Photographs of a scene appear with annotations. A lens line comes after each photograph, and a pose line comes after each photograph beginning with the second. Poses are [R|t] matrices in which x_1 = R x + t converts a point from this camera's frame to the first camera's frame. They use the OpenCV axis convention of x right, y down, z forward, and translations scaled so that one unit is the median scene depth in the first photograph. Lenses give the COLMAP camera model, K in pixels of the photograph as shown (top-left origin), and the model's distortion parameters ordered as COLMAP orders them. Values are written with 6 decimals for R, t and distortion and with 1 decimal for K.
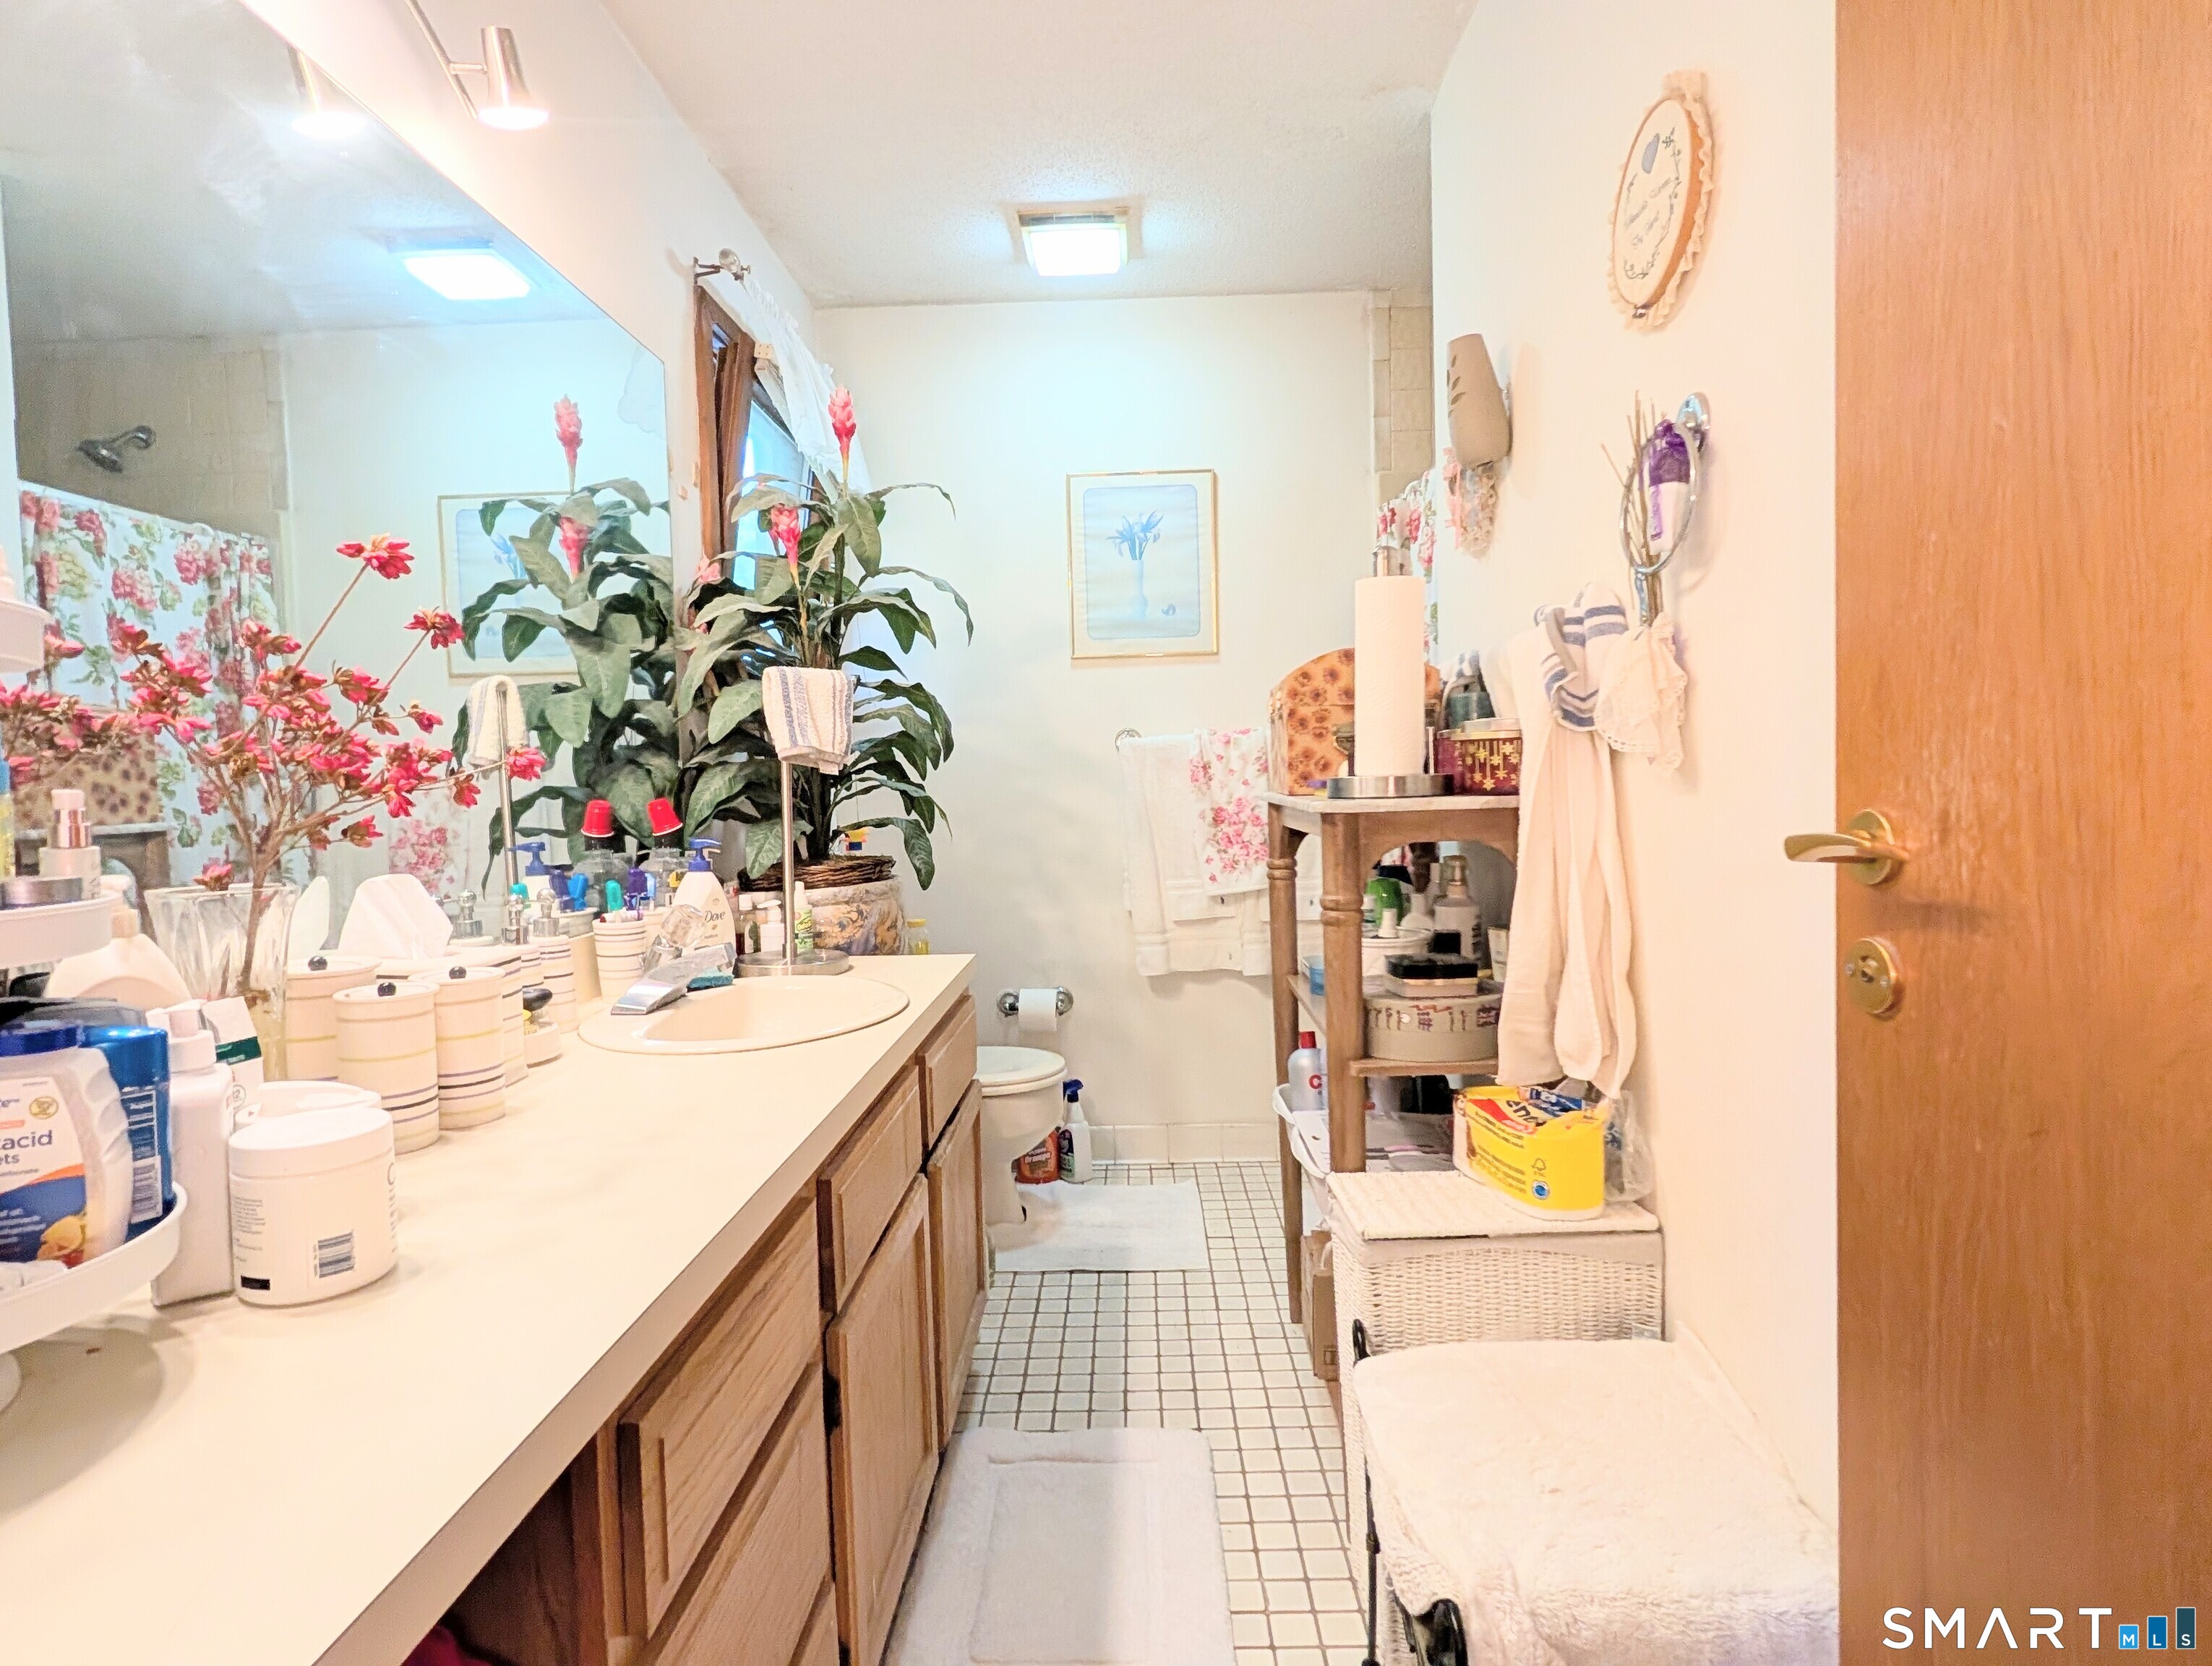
lens RADIAL K [[1272.1, 0, 1106.0], [0, 1272.1, 833.0], [0, 0, 1]] dist [-0.002247, -0.000282]
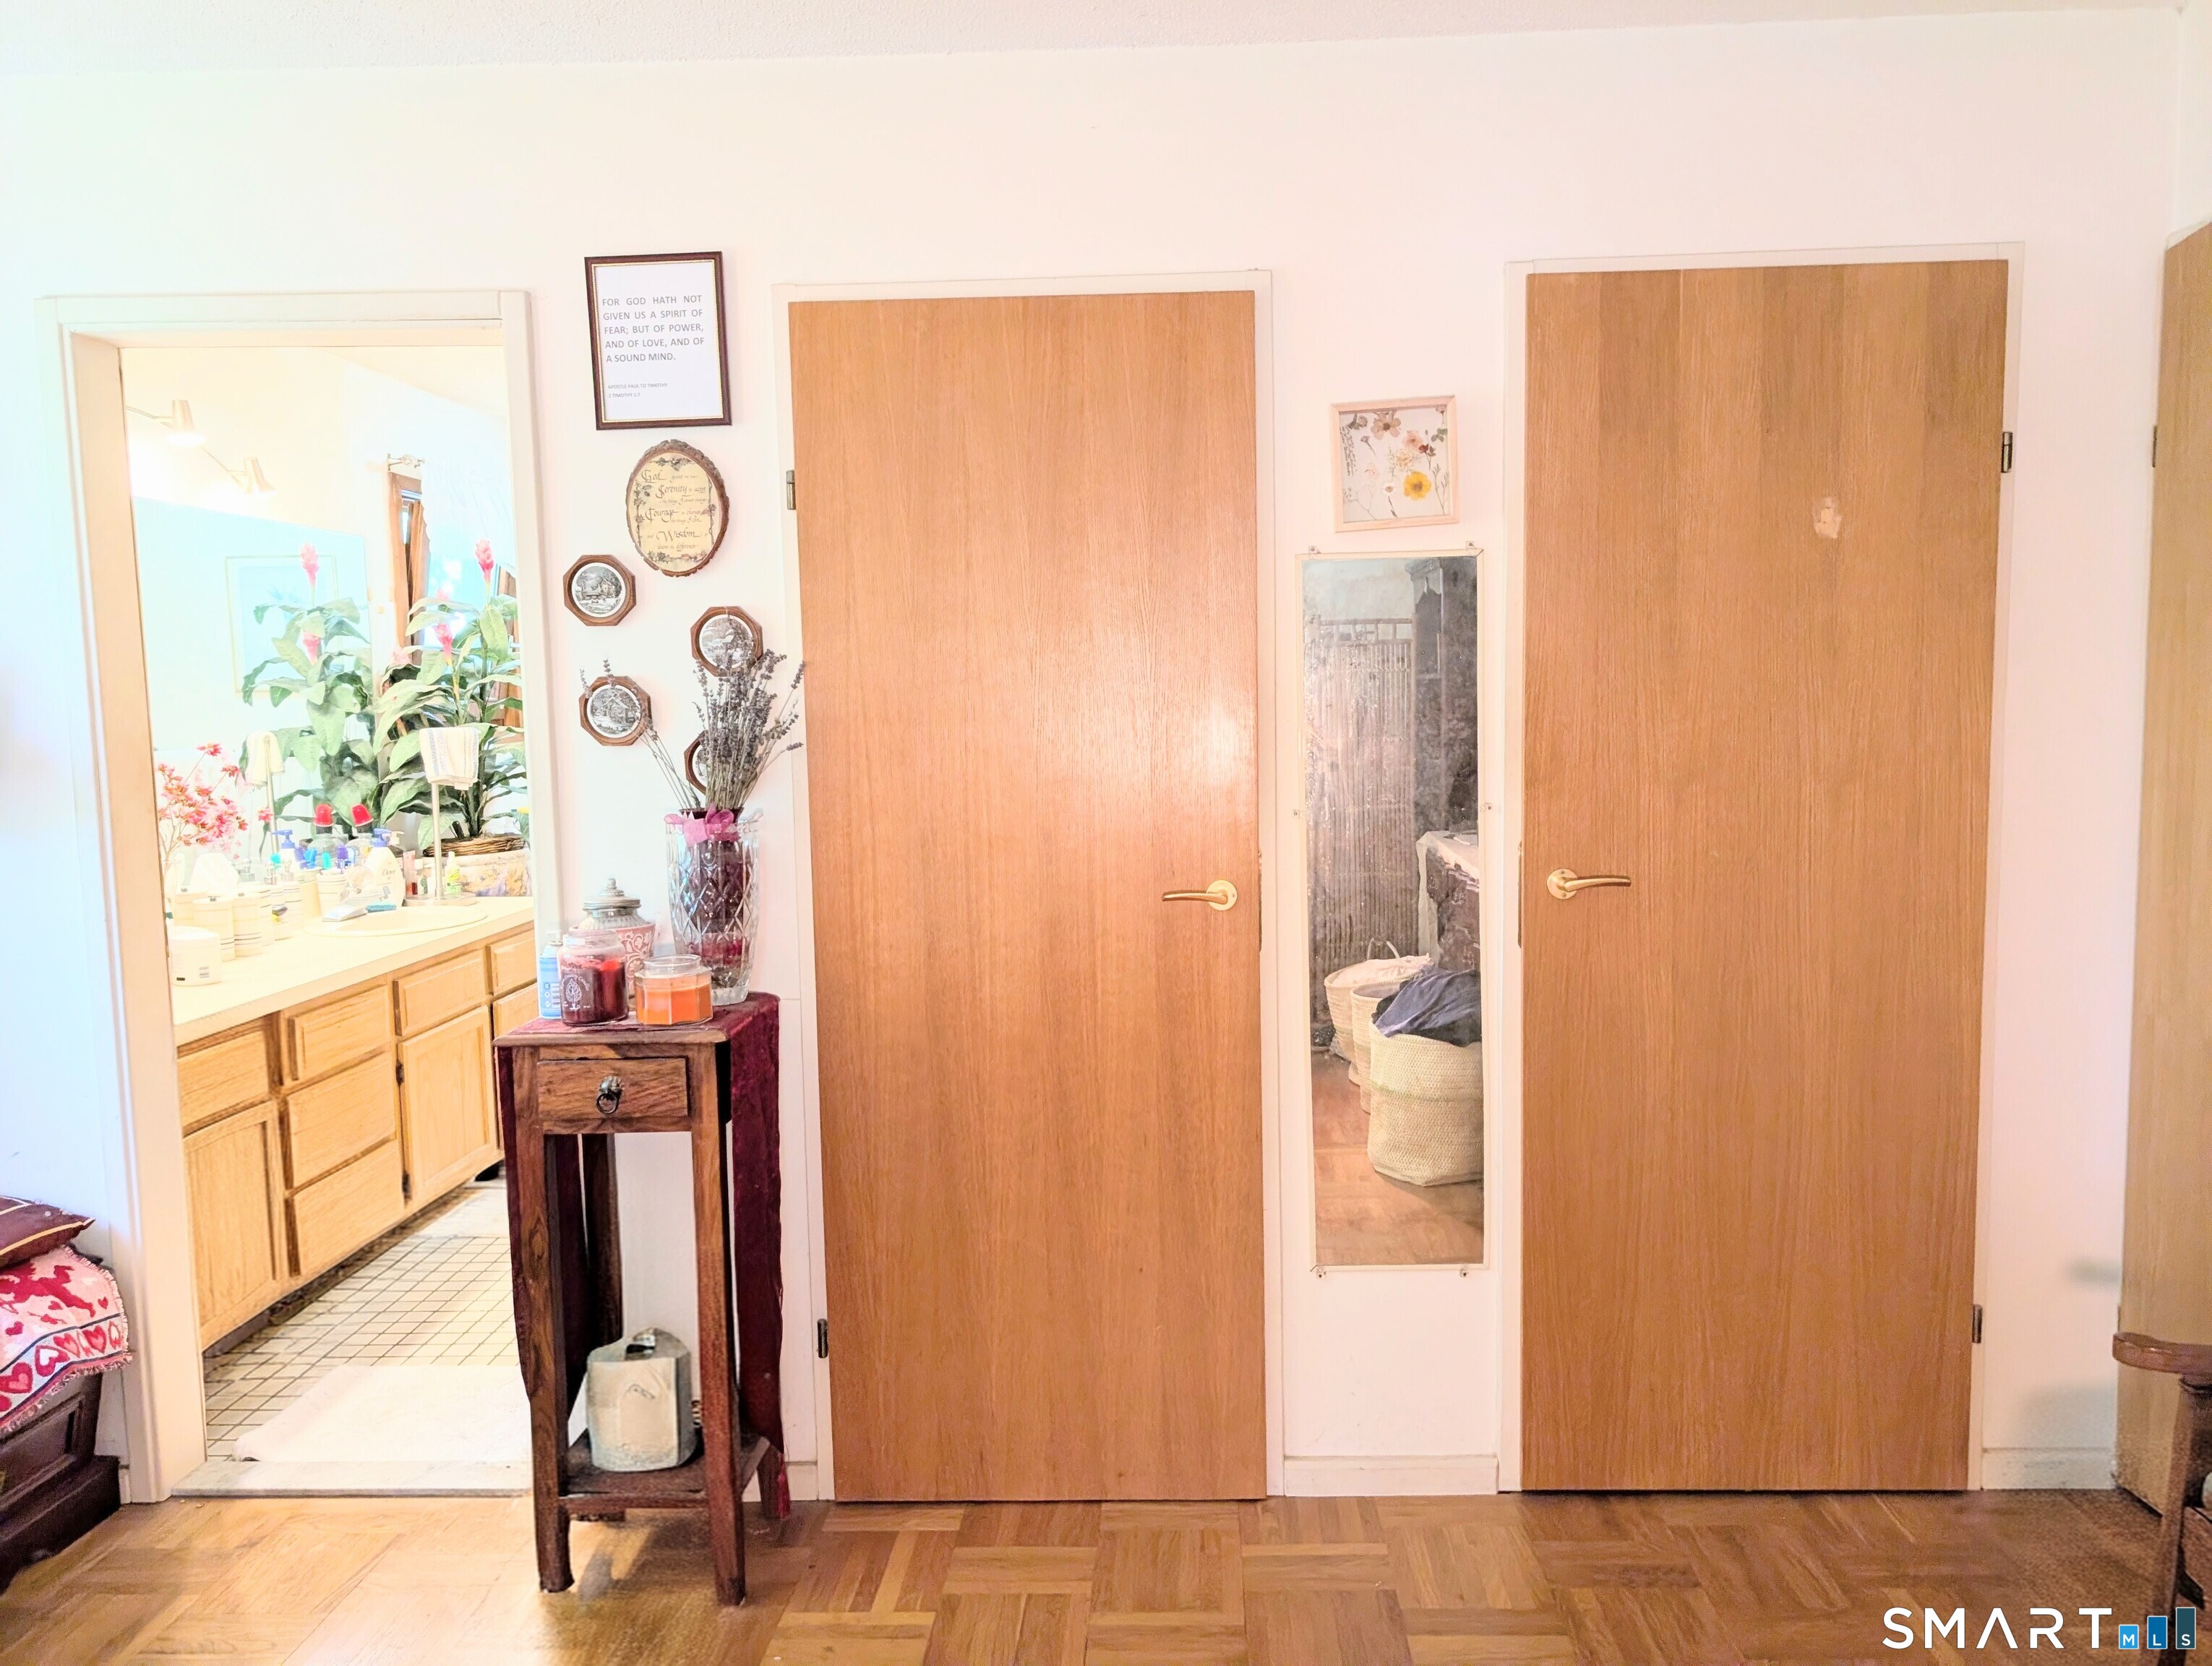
lens RADIAL K [[1604.2, 0, 1106.0], [0, 1604.2, 833.0], [0, 0, 1]] dist [0.006497, -0.001817]
pose [[0.999839, 0.001821, 0.017854, 0.580538], [-0.002519, 0.999230, 0.039143, -0.070579], [-0.017769, -0.039182, 0.999074, -1.117140]]
